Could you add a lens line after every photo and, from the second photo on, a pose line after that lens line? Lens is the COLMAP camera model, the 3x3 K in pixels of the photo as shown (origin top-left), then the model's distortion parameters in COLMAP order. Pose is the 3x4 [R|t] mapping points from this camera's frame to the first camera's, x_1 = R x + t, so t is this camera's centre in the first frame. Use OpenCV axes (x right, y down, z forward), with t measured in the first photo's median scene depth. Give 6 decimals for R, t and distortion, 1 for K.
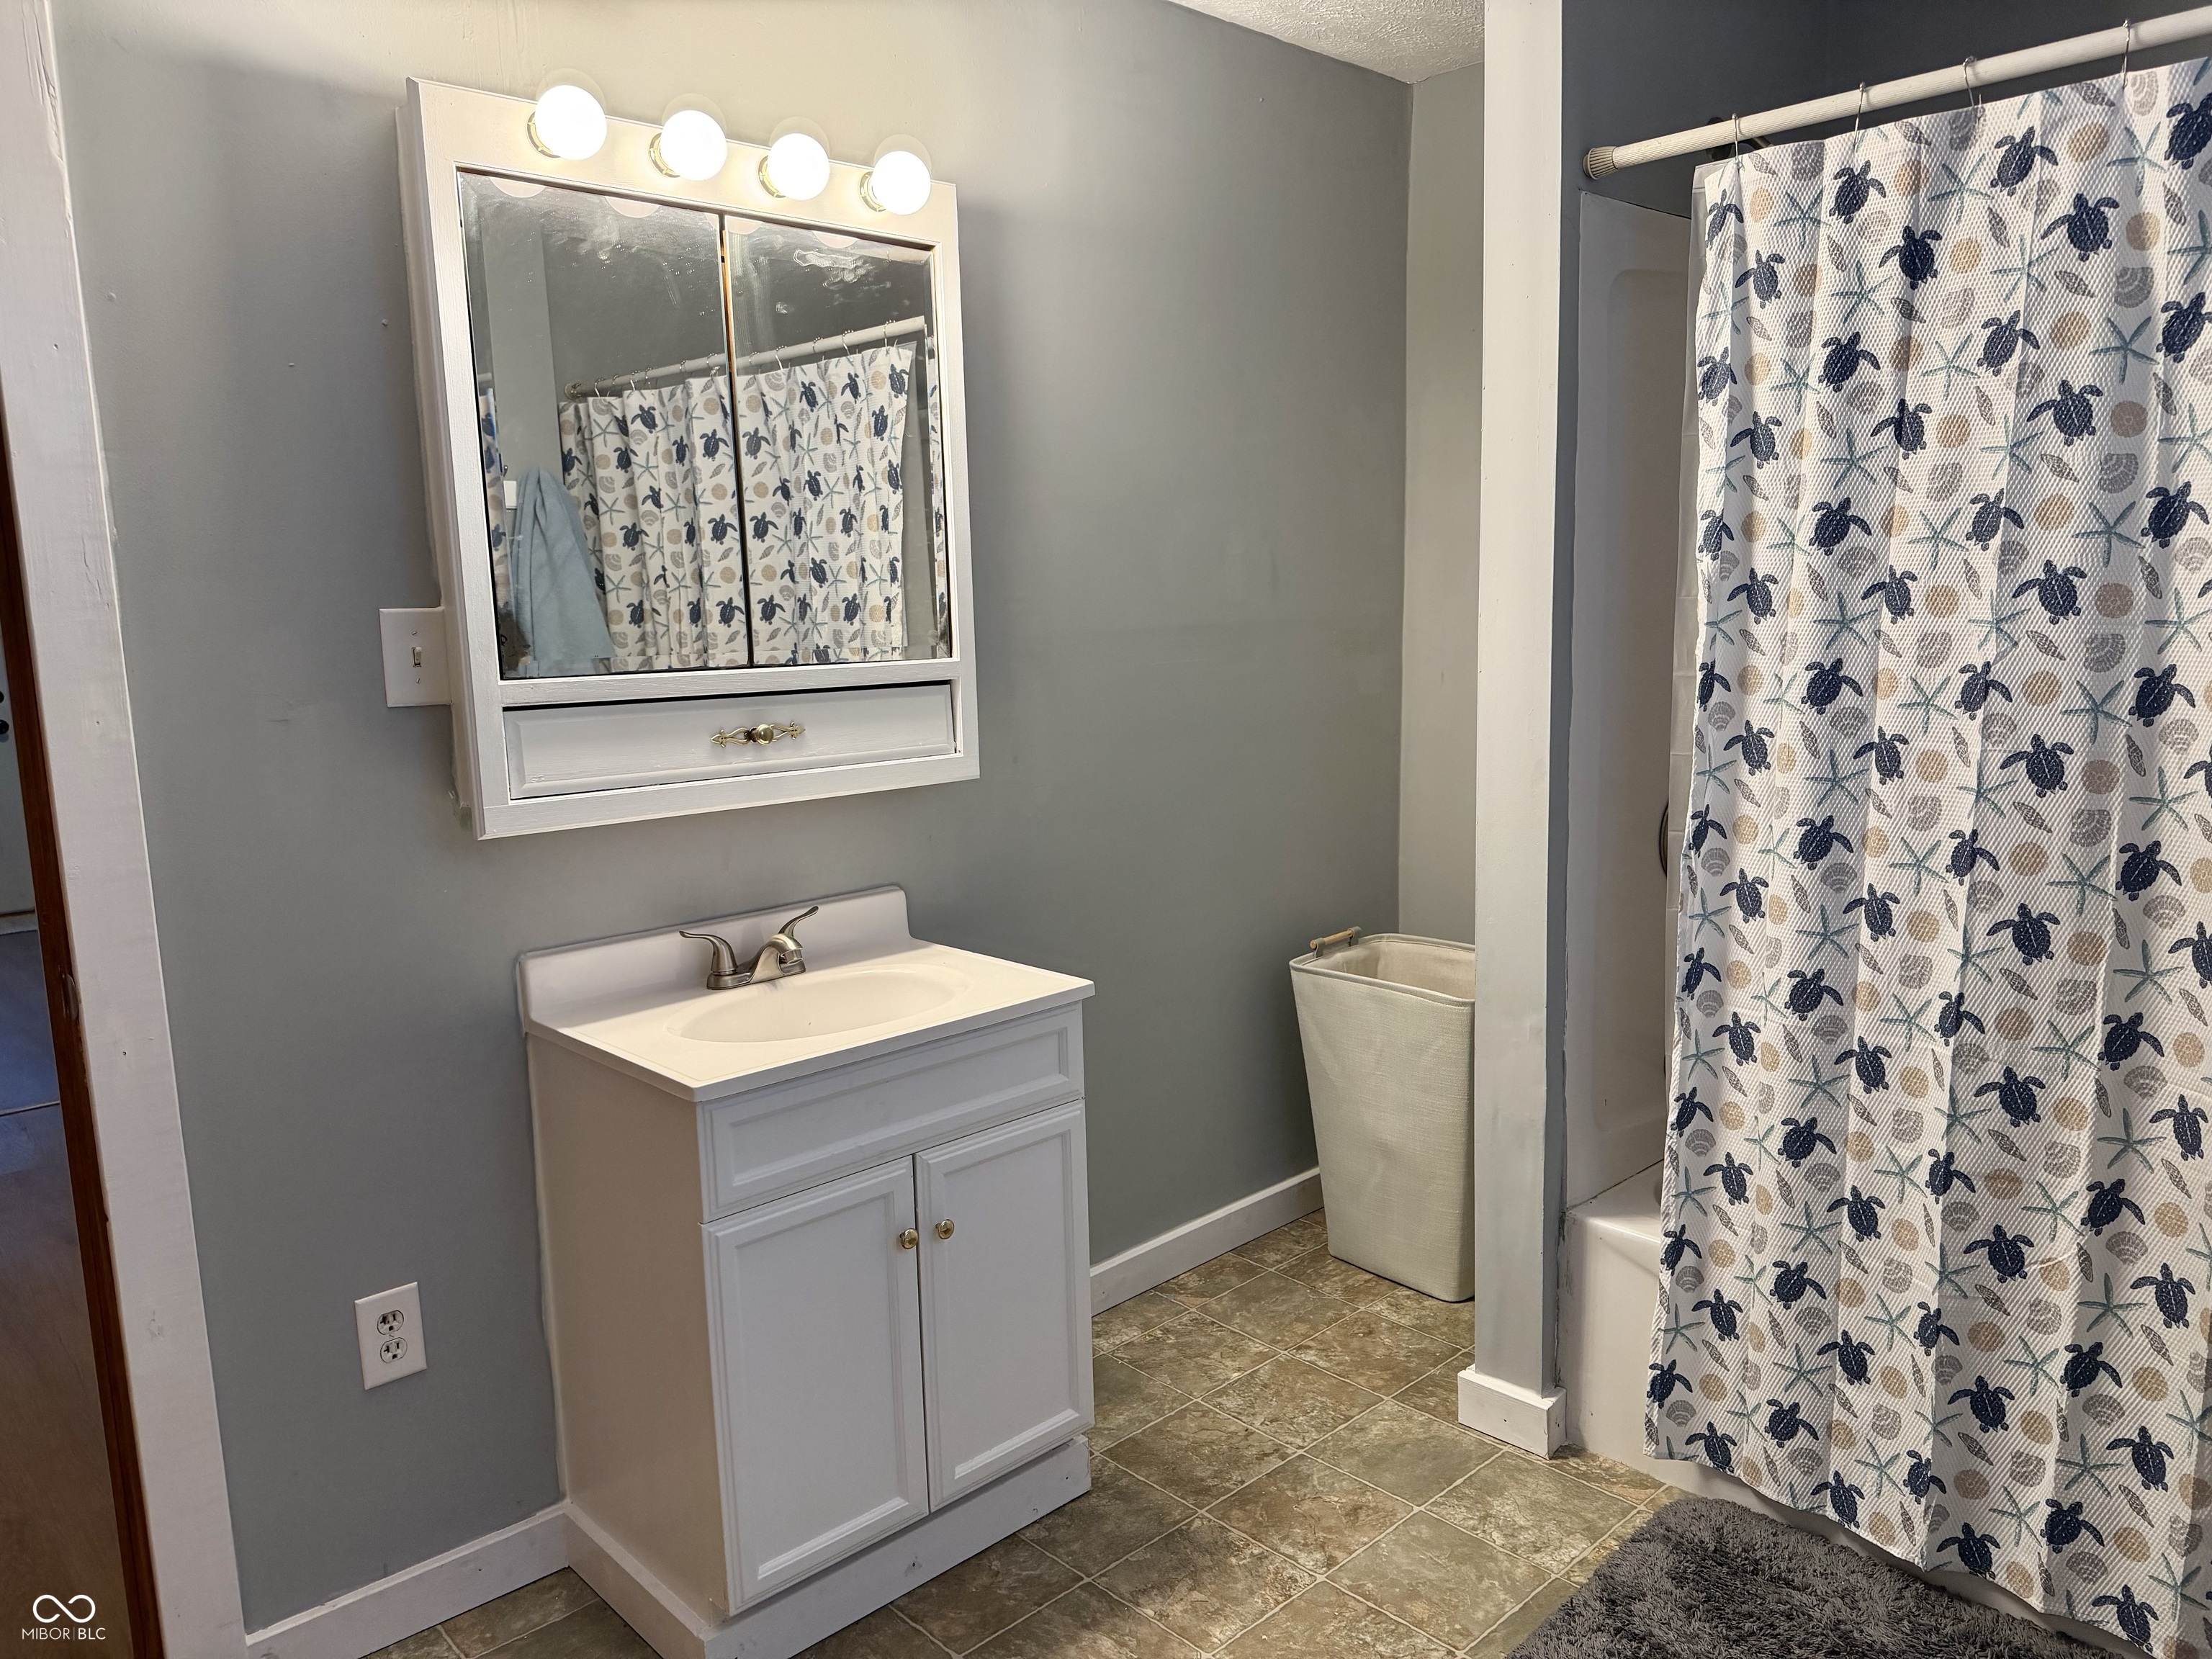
lens RADIAL K [[1549.1, 0, 1110.7], [0, 1549.1, 842.1], [0, 0, 1]] dist [-0.009090, -0.000660]
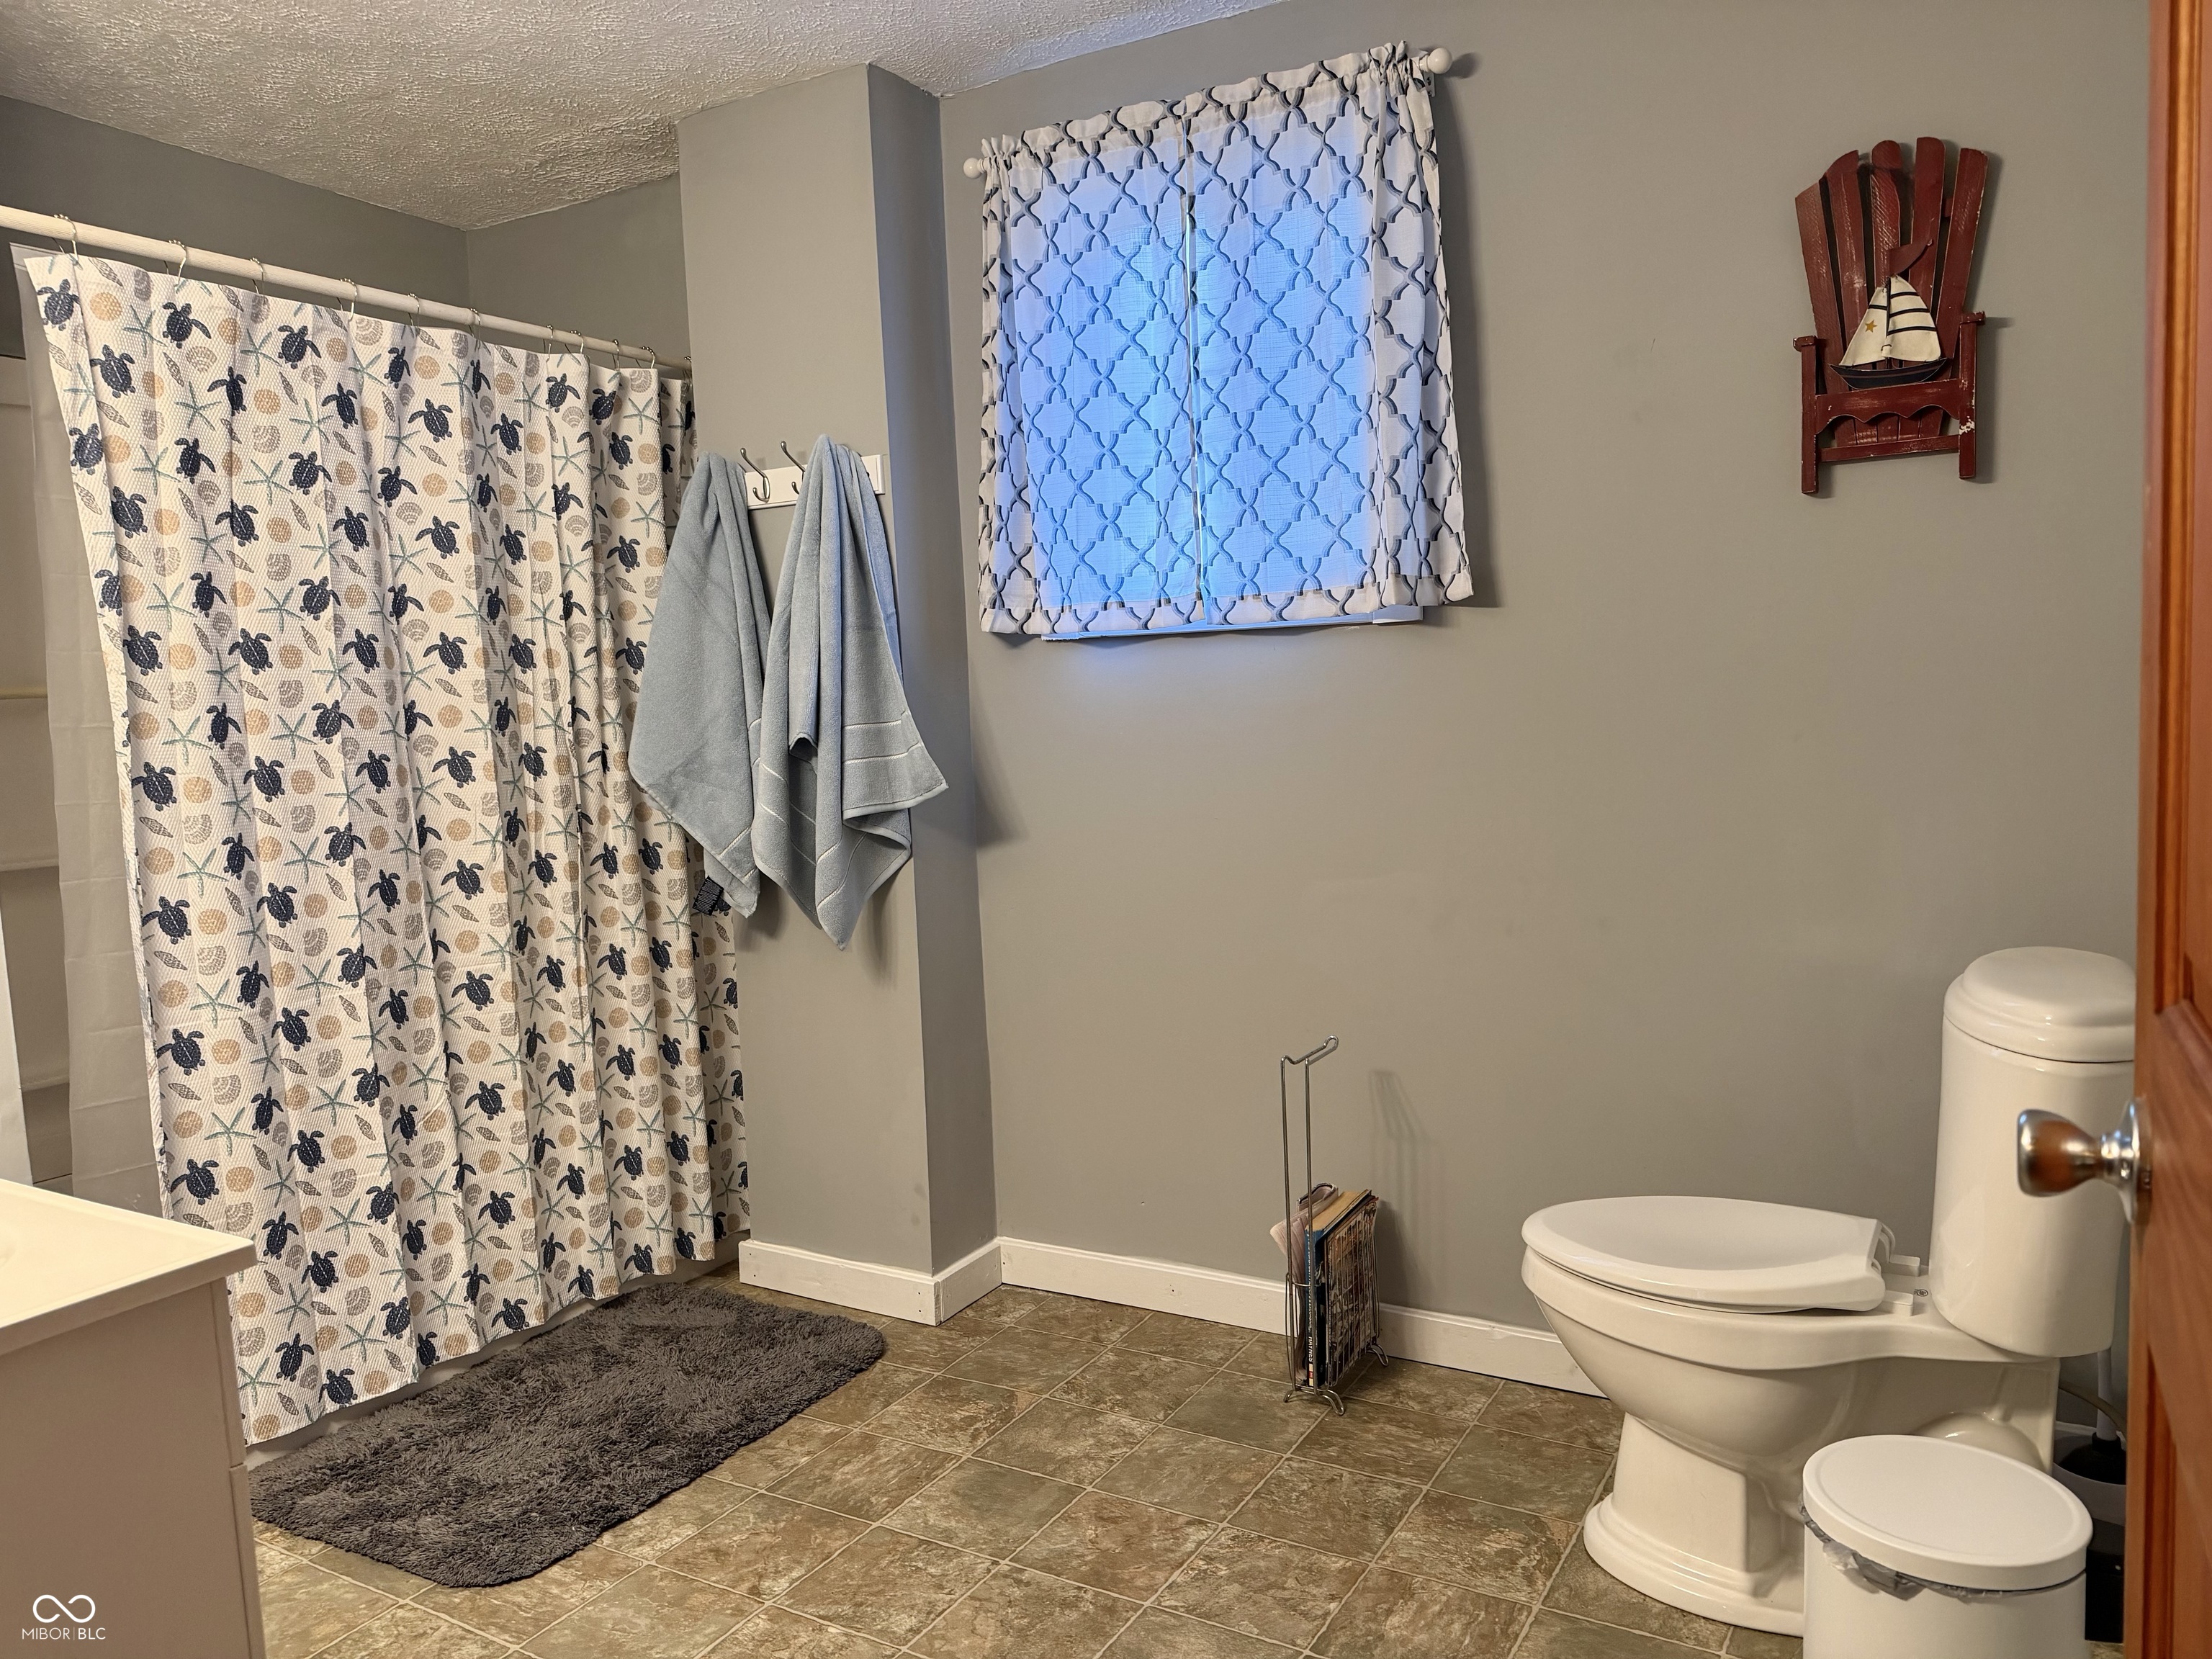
lens RADIAL K [[1549.1, 0, 1110.8], [0, 1549.1, 825.7], [0, 0, 1]] dist [-0.009090, -0.000660]
pose [[-0.277838, -0.051237, 0.959261, -0.928023], [0.193888, 0.975034, 0.108237, -0.022520], [-0.940858, 0.216062, -0.260967, 0.716025]]
